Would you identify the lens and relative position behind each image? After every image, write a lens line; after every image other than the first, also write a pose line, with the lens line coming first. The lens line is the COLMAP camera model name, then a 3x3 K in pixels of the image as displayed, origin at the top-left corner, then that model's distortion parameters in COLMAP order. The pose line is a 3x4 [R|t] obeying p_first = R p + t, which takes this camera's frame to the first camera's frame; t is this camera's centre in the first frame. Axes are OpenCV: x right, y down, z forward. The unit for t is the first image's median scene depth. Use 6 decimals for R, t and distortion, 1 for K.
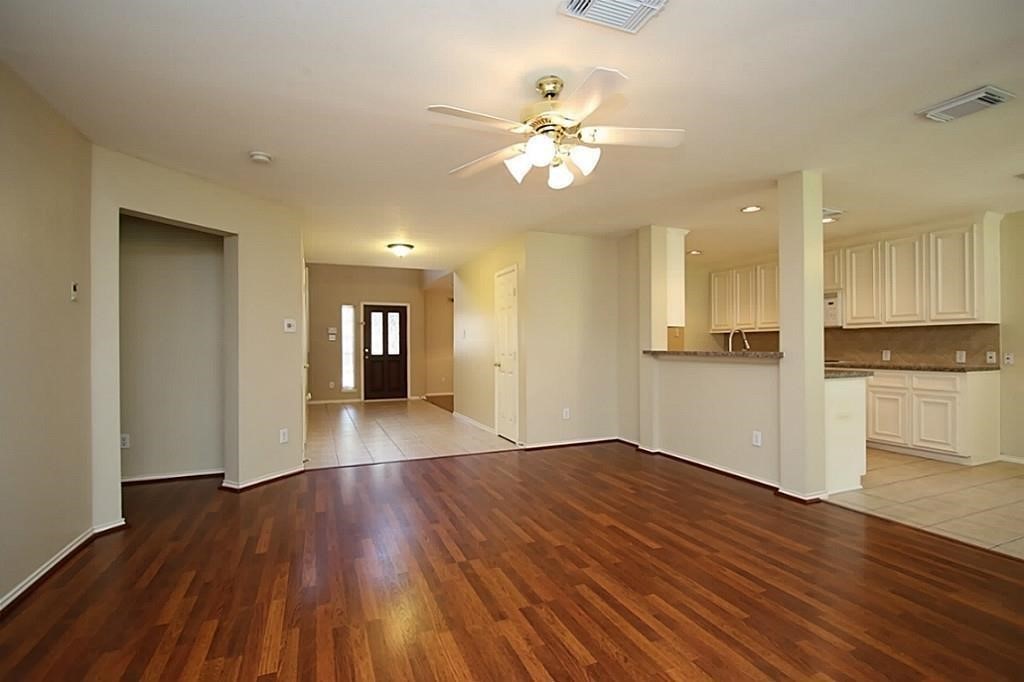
lens RADIAL K [[476.8, 0, 511.3], [0, 476.8, 345.1], [0, 0, 1]] dist [-0.017200, 0.000480]
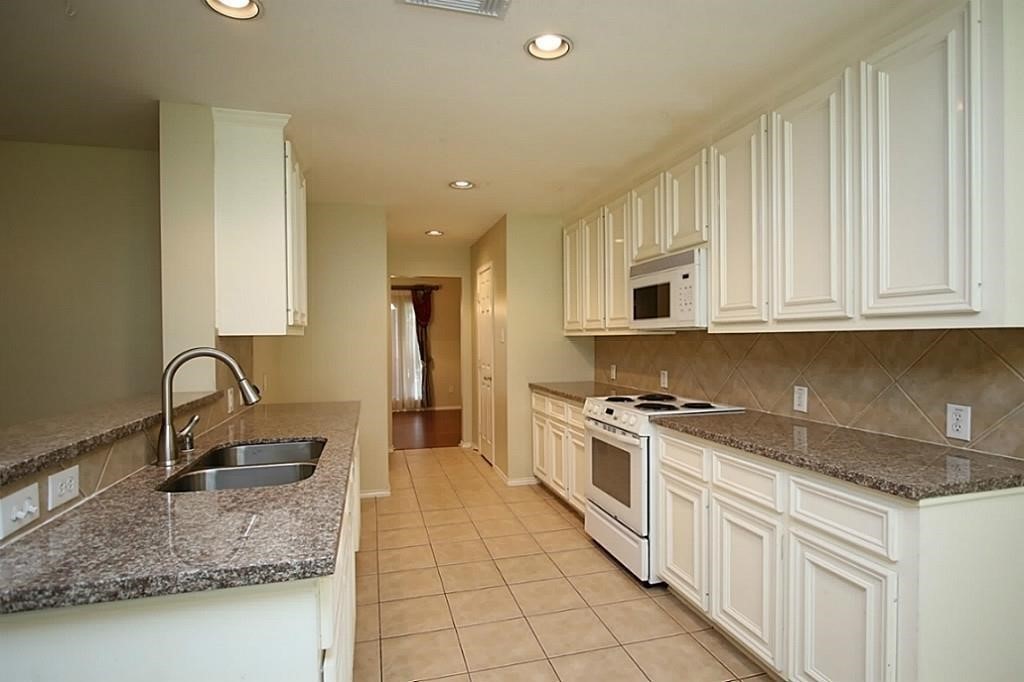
lens RADIAL K [[525.8, 0, 517.9], [0, 525.8, 345.0], [0, 0, 1]] dist [-0.015216, 0.000532]
pose [[0.993630, 0.001325, -0.112687, 0.892418], [0.000339, 0.999891, 0.014741, -0.048410], [0.112694, -0.014686, 0.993521, 0.769867]]
